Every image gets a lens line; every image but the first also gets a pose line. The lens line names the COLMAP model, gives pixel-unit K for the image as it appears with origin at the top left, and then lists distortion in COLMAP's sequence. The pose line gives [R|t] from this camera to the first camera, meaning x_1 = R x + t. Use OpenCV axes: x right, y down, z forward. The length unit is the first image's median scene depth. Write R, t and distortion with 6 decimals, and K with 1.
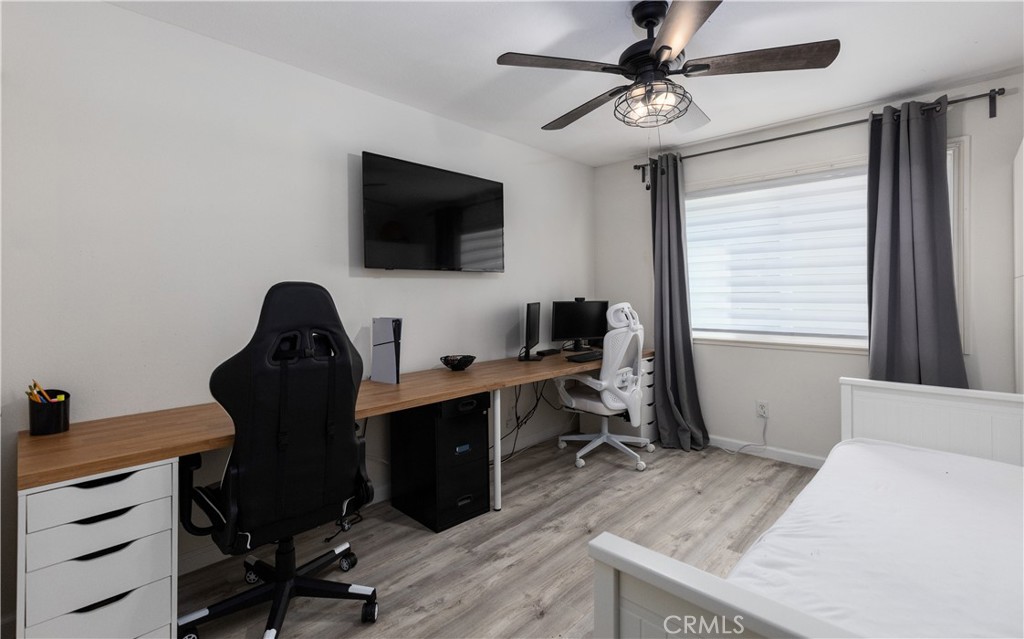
lens RADIAL K [[477.2, 0, 512.0], [0, 477.2, 319.5], [0, 0, 1]] dist [-0.000206, -0.000232]
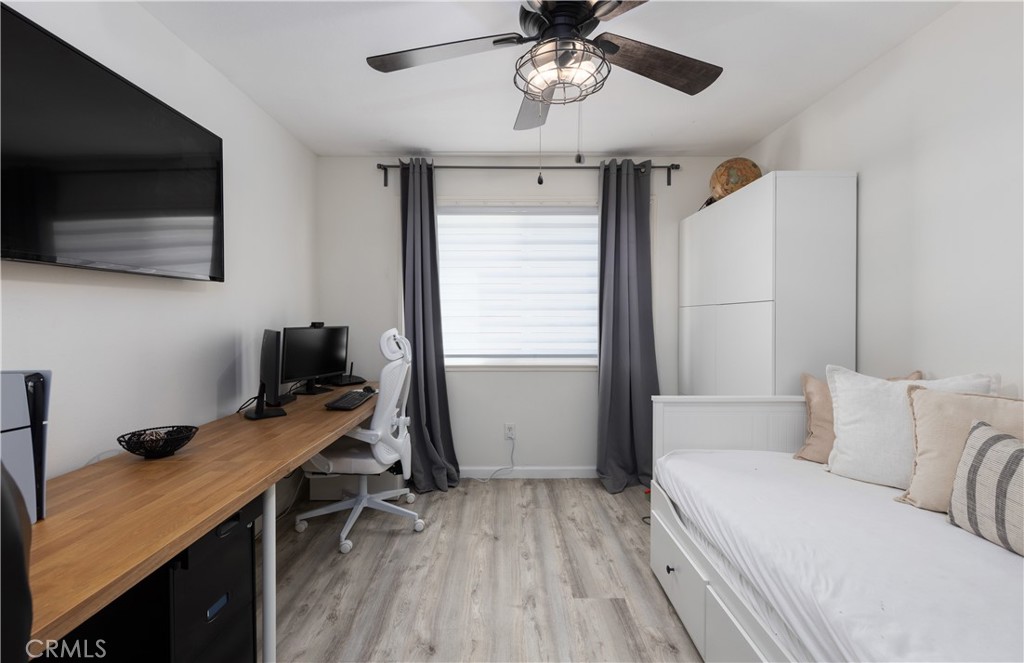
lens RADIAL K [[464.8, 0, 510.0], [0, 464.8, 333.2], [0, 0, 1]] dist [0.000665, -0.000109]
pose [[0.721893, -0.019416, 0.691732, -0.169528], [0.033515, 0.999414, -0.006924, -0.015044], [-0.691192, 0.028182, 0.722121, 0.304515]]
